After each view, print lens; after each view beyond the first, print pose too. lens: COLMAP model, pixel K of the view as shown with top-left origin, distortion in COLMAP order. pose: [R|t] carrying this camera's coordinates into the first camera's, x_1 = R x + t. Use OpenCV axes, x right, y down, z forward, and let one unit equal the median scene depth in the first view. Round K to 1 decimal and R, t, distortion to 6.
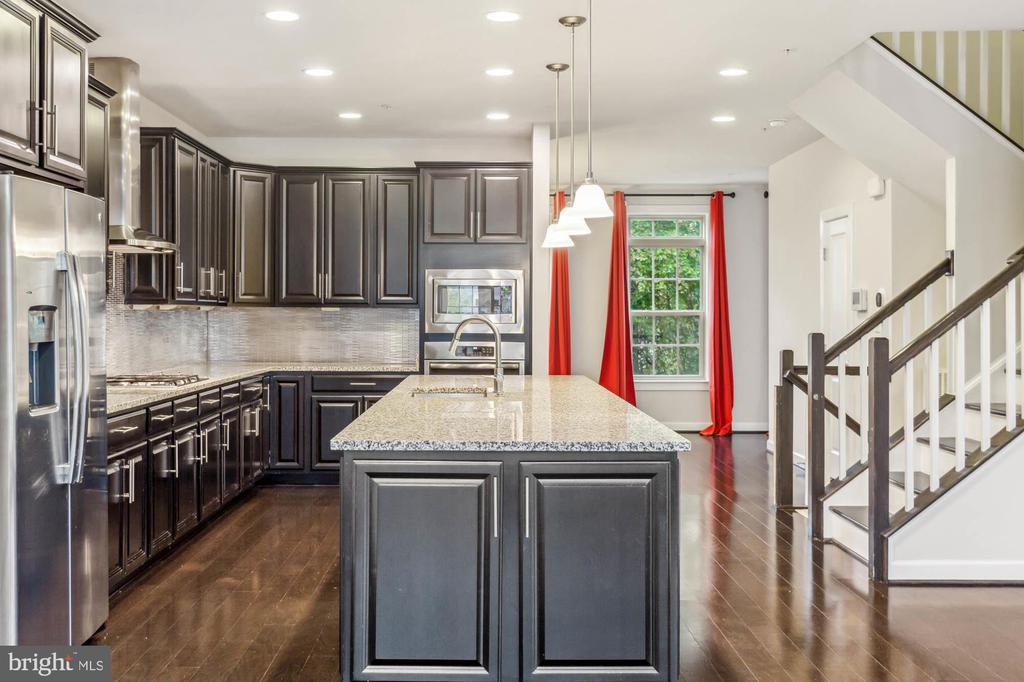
lens RADIAL K [[1139.8, 0, 473.7], [0, 1139.8, 328.3], [0, 0, 1]] dist [0.008956, -0.000583]
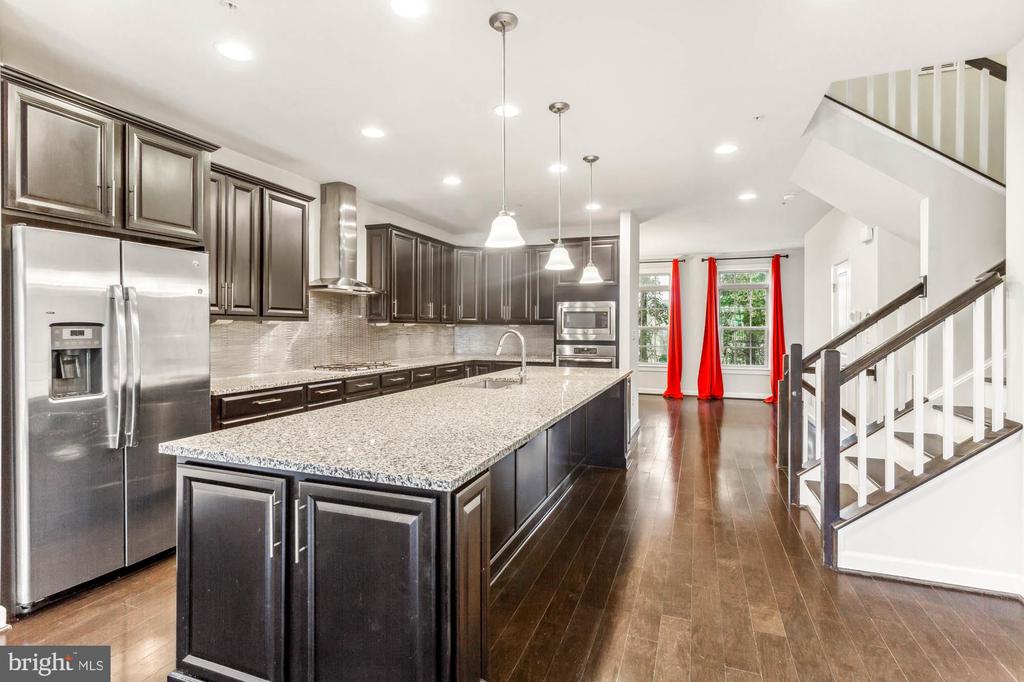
lens RADIAL K [[496.3, 0, 508.6], [0, 496.3, 333.6], [0, 0, 1]] dist [0.003628, 0.000895]
pose [[0.937089, 0.004834, -0.349057, 0.183962], [-0.005646, 0.999983, -0.001311, -0.004578], [0.349044, 0.003200, 0.937101, 0.344826]]
